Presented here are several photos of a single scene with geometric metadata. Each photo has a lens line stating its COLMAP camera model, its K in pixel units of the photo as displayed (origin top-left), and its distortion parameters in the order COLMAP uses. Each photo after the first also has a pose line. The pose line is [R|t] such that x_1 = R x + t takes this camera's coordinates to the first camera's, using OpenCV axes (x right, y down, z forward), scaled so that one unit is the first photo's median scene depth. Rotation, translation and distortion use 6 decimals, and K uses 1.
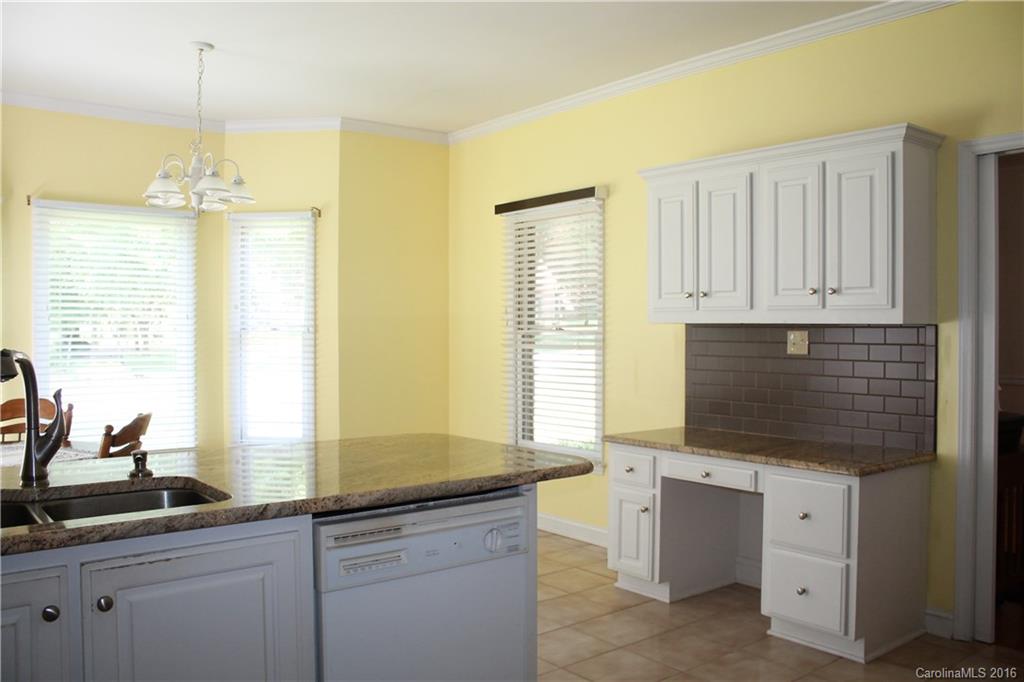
lens RADIAL K [[867.3, 0, 512.0], [0, 867.3, 341.0], [0, 0, 1]] dist [-0.171959, 0.169559]
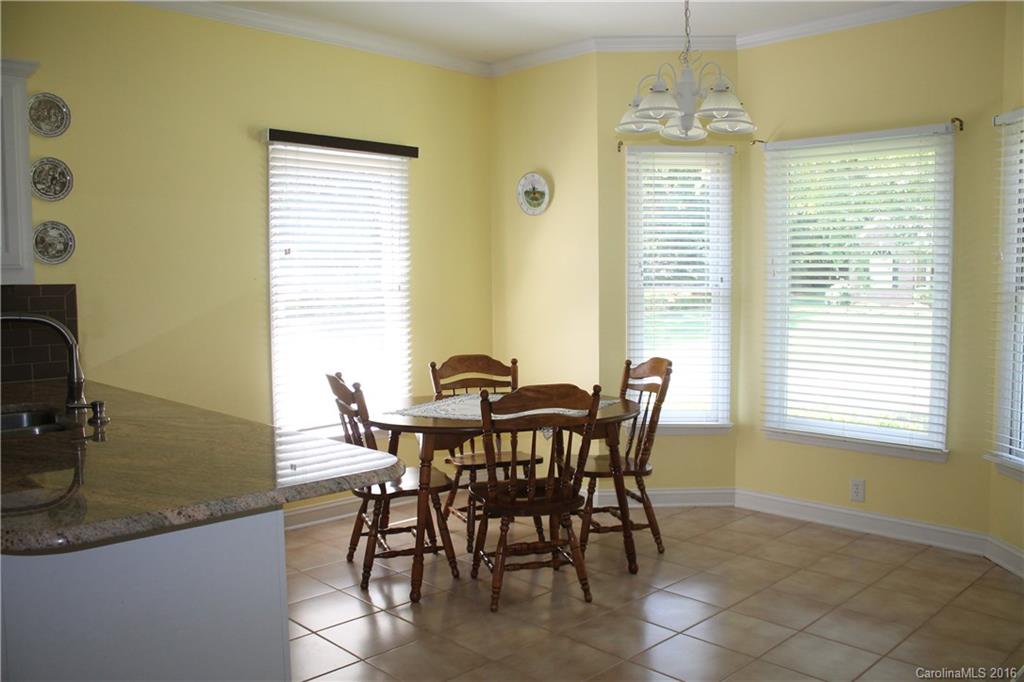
lens RADIAL K [[867.3, 0, 512.0], [0, 867.3, 341.0], [0, 0, 1]] dist [-0.171959, 0.169559]
pose [[0.096641, 0.073434, -0.992607, 0.768202], [-0.008517, 0.997299, 0.072952, -0.043950], [0.995283, 0.001403, 0.097005, 1.421070]]
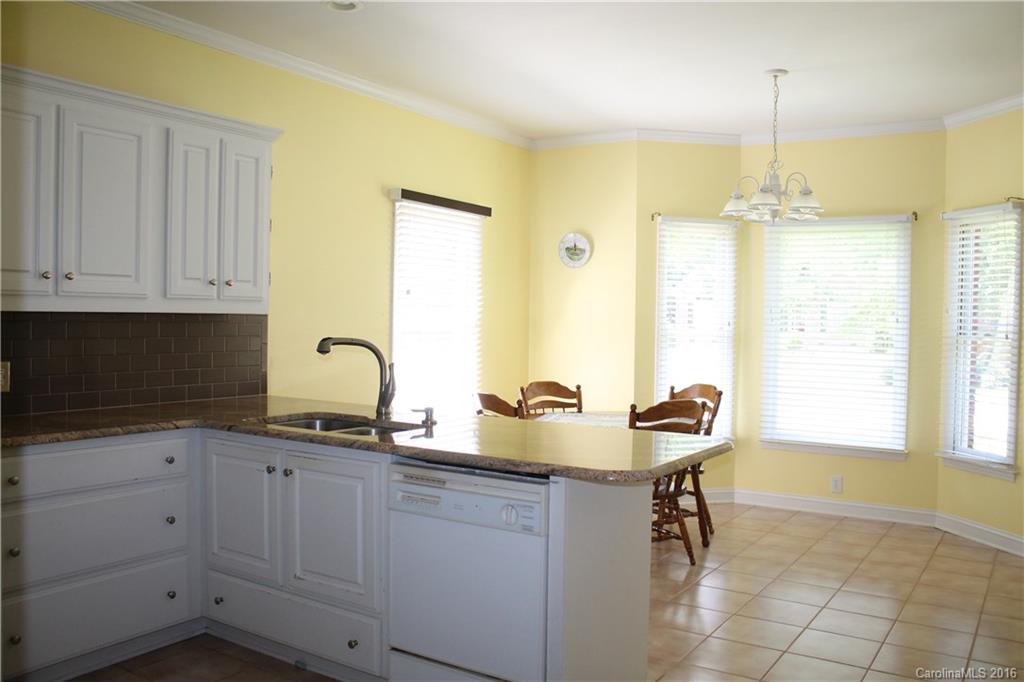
lens RADIAL K [[867.3, 0, 512.0], [0, 867.3, 341.0], [0, 0, 1]] dist [-0.171959, 0.169559]
pose [[0.308469, 0.031706, -0.950706, 1.082178], [-0.031255, 0.999243, 0.023183, -0.031618], [0.950721, 0.022563, 0.309226, 0.632239]]
